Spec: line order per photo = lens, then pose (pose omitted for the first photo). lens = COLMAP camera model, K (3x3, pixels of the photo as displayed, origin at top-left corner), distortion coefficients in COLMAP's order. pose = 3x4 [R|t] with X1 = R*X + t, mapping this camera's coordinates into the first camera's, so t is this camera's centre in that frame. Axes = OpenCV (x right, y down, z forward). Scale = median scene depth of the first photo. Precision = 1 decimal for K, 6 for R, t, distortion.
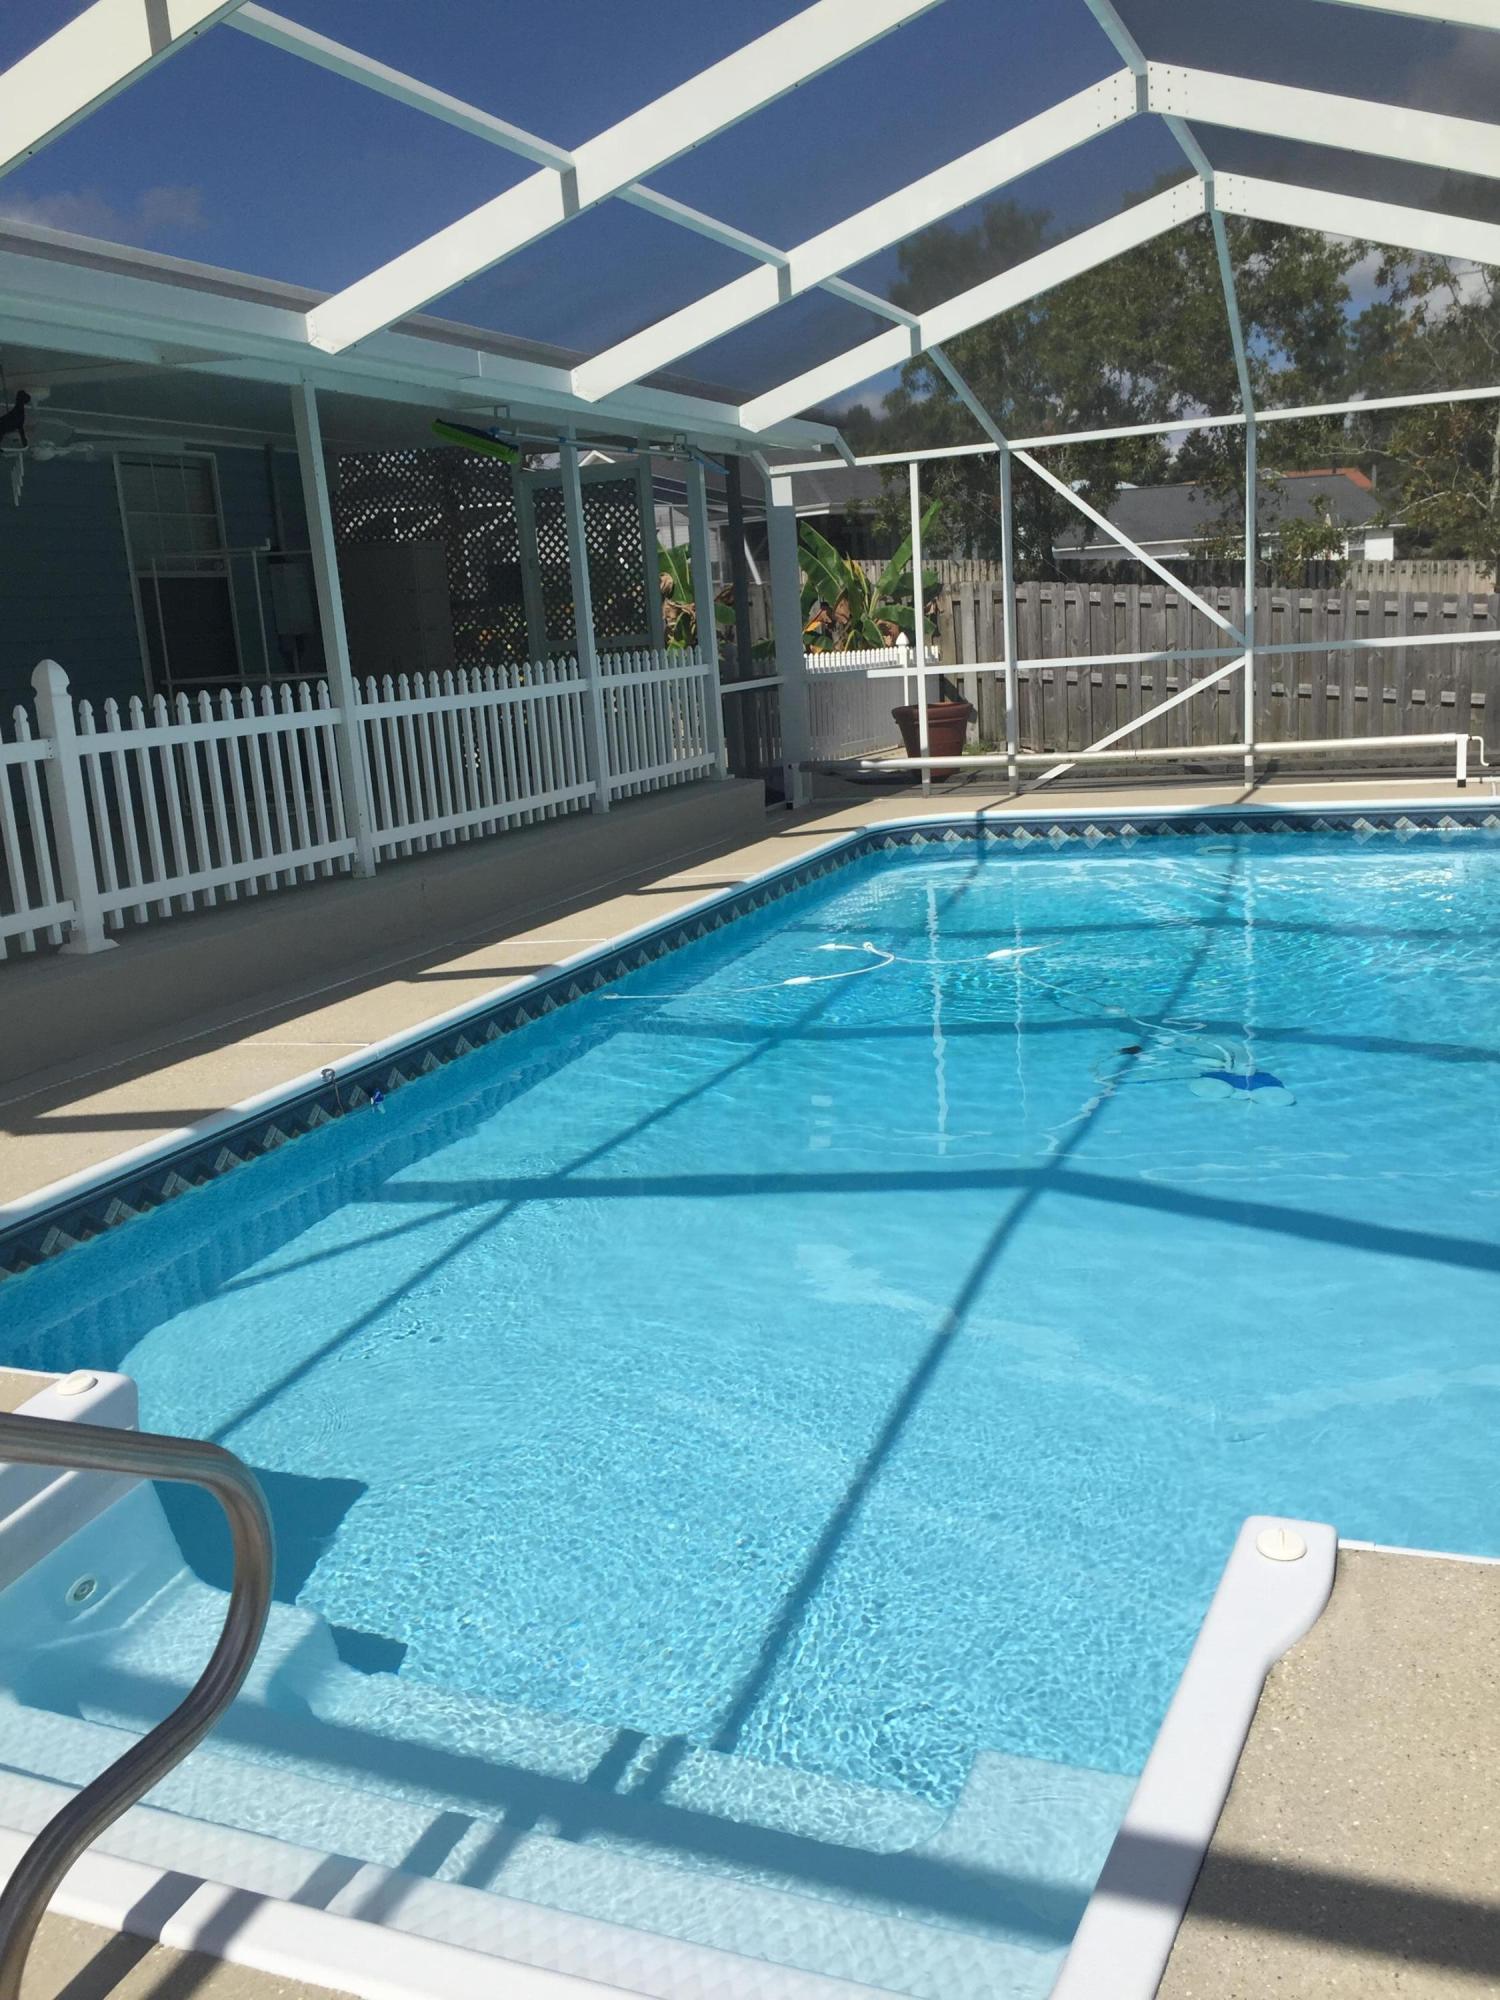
lens RADIAL K [[1749.9, 0, 740.2], [0, 1749.9, 989.1], [0, 0, 1]] dist [0.089107, -0.131209]
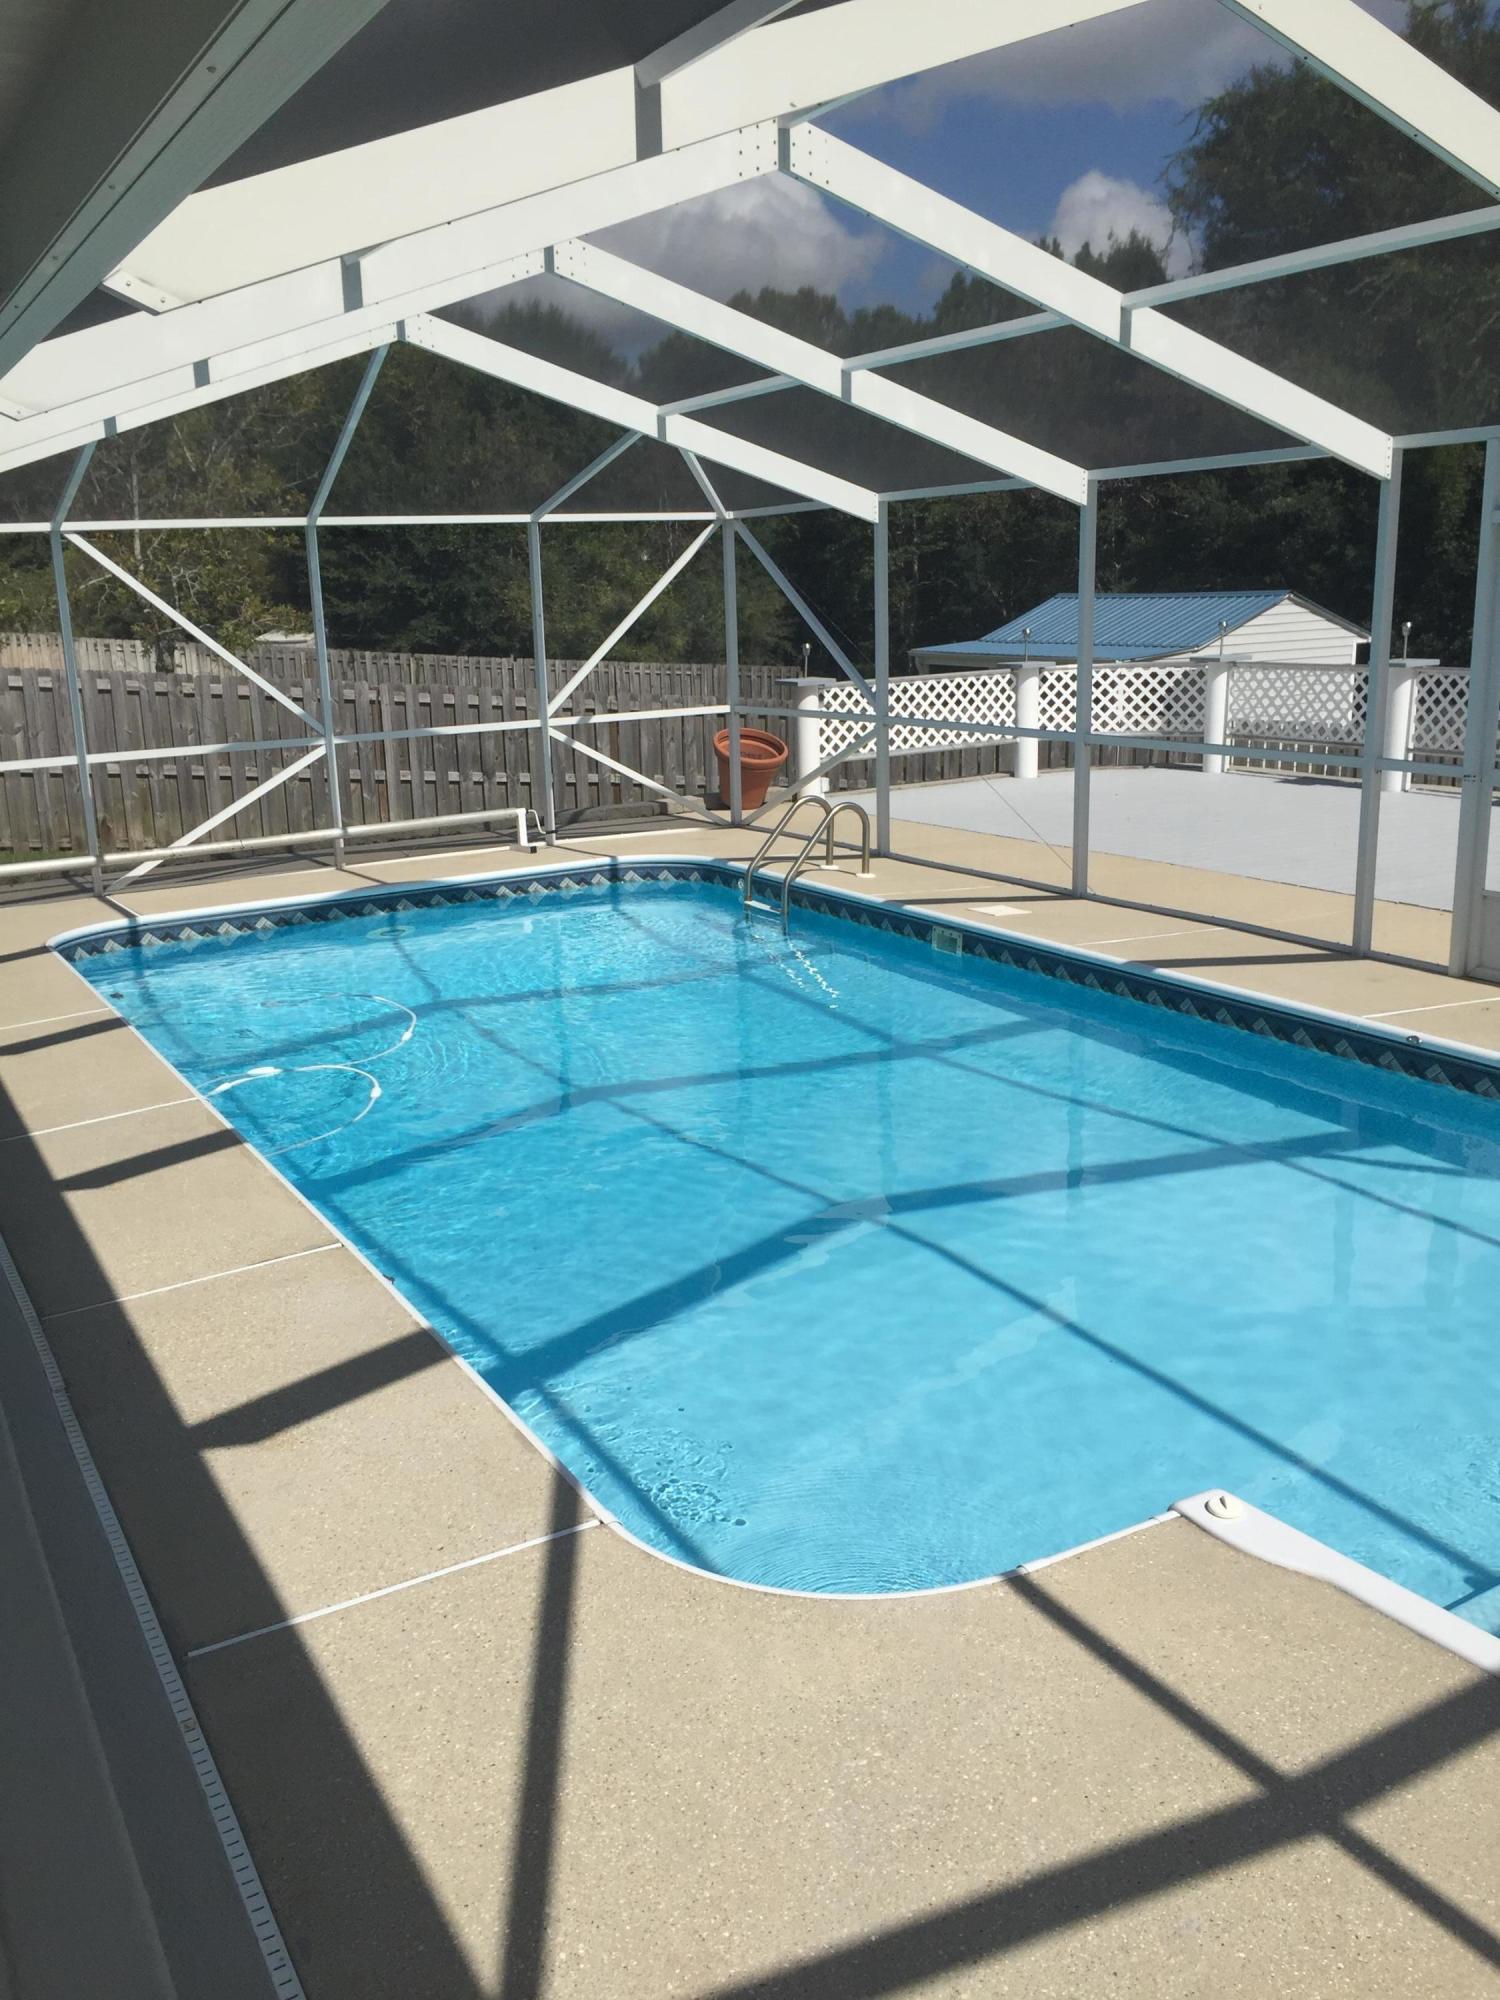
lens RADIAL K [[1749.9, 0, 746.9], [0, 1749.9, 987.4], [0, 0, 1]] dist [0.089107, -0.131209]
pose [[0.609085, -0.138832, 0.780859, -0.599415], [0.165134, 0.985181, 0.046351, -0.080675], [-0.775723, 0.100714, 0.622985, 0.252151]]
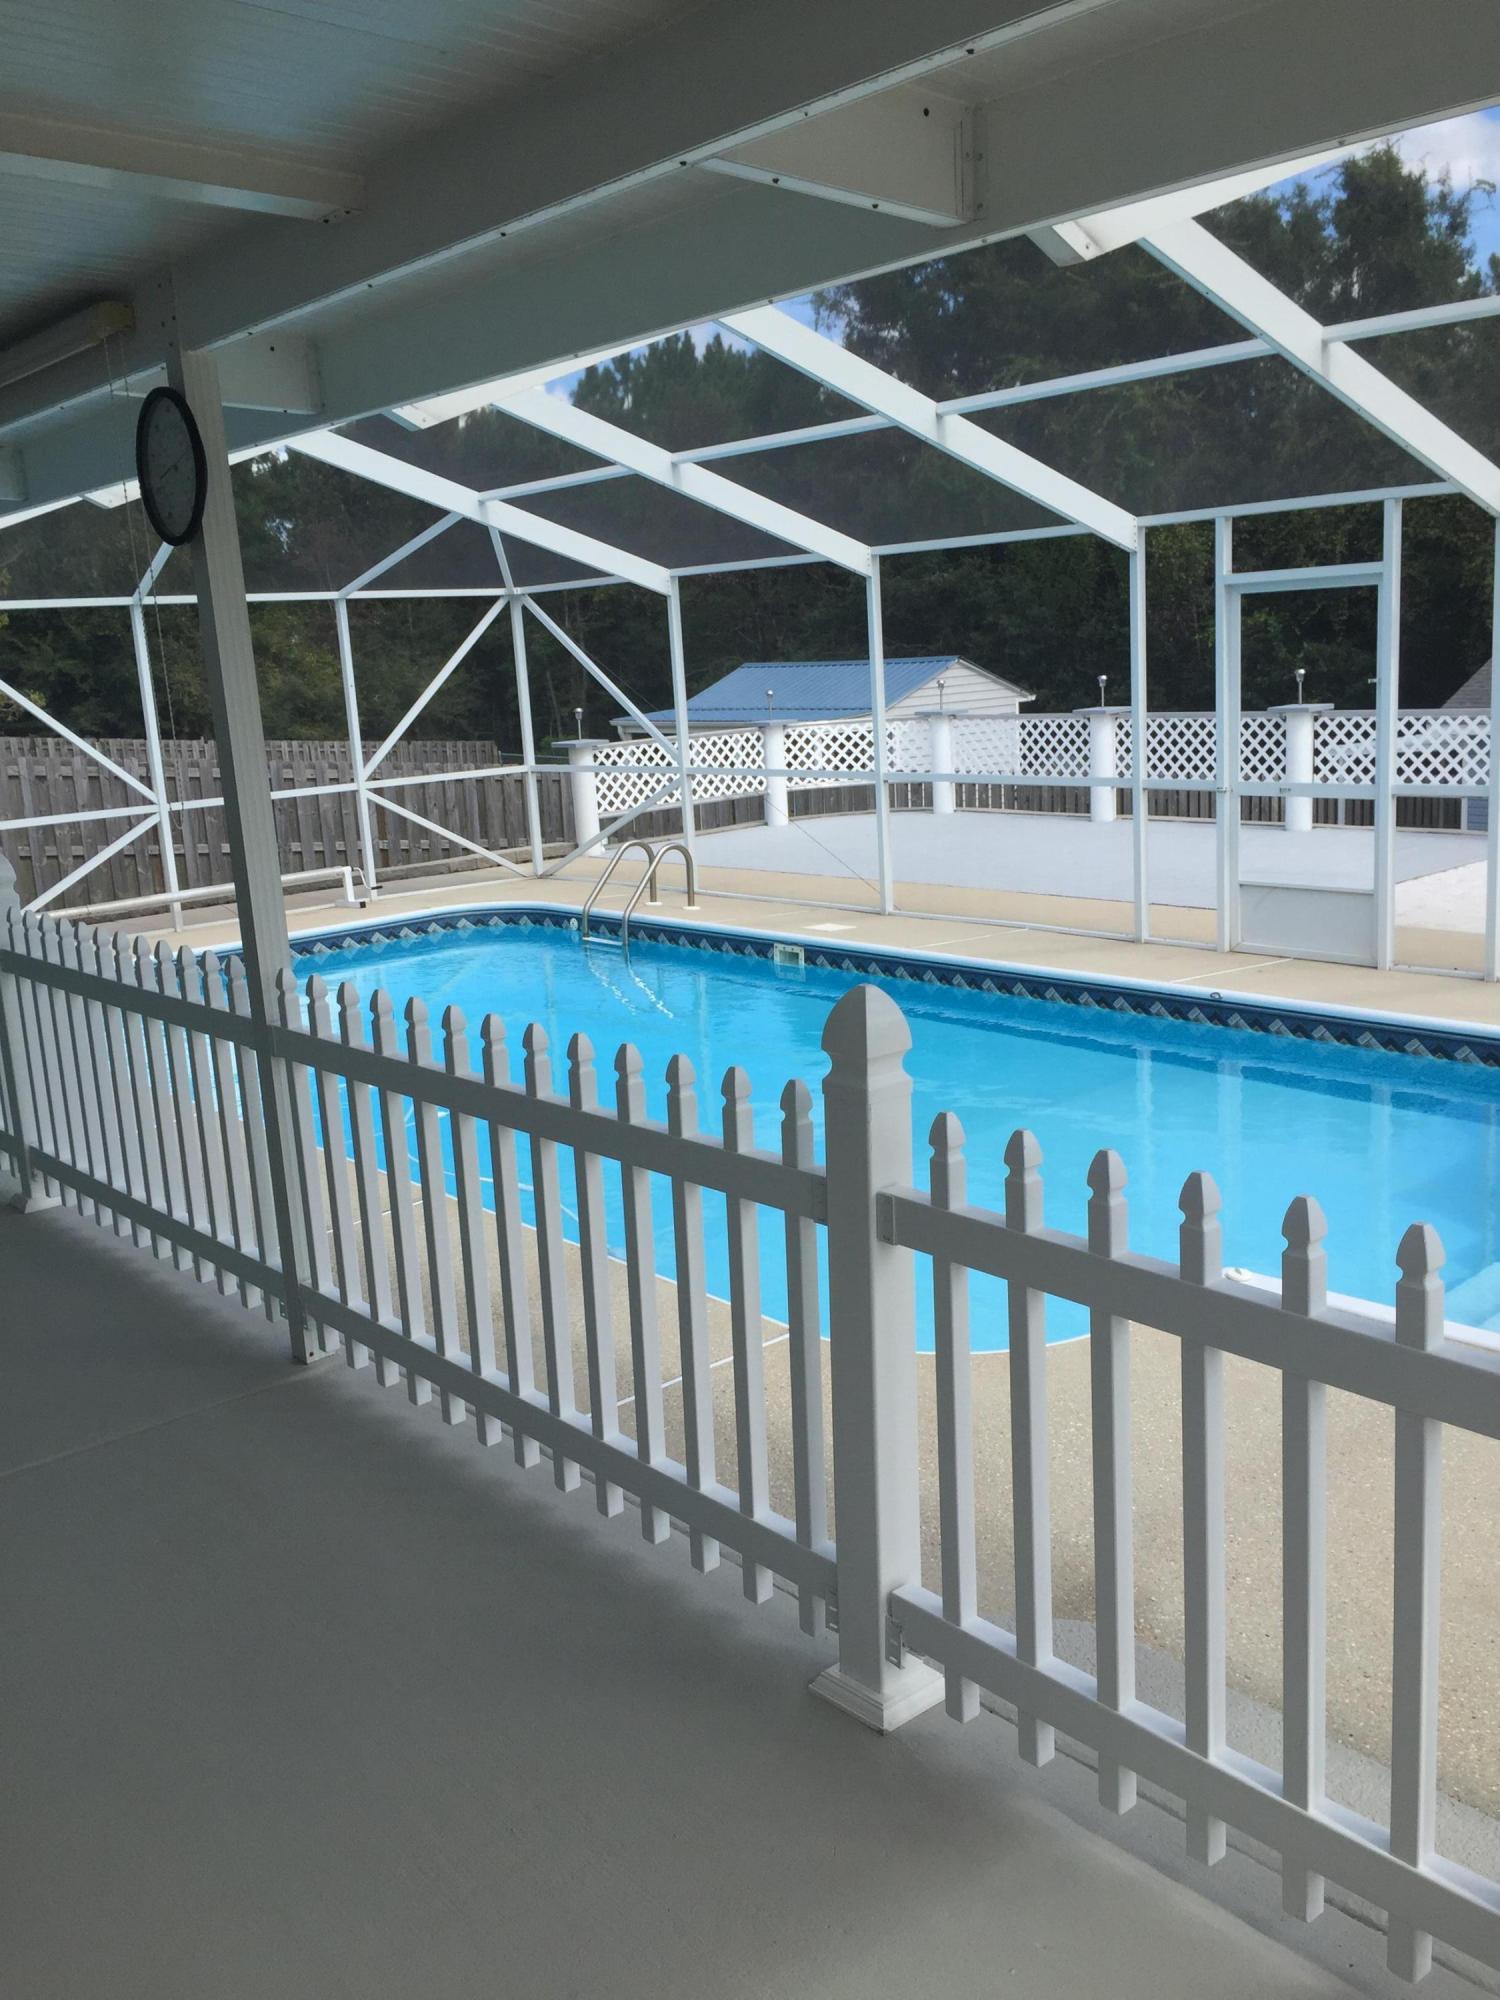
lens RADIAL K [[1749.9, 0, 753.5], [0, 1749.9, 1001.7], [0, 0, 1]] dist [0.089107, -0.131209]
pose [[0.428862, -0.144451, 0.891746, -0.822686], [0.220897, 0.973935, 0.051530, -0.074988], [-0.875946, 0.174885, 0.449592, 0.309944]]
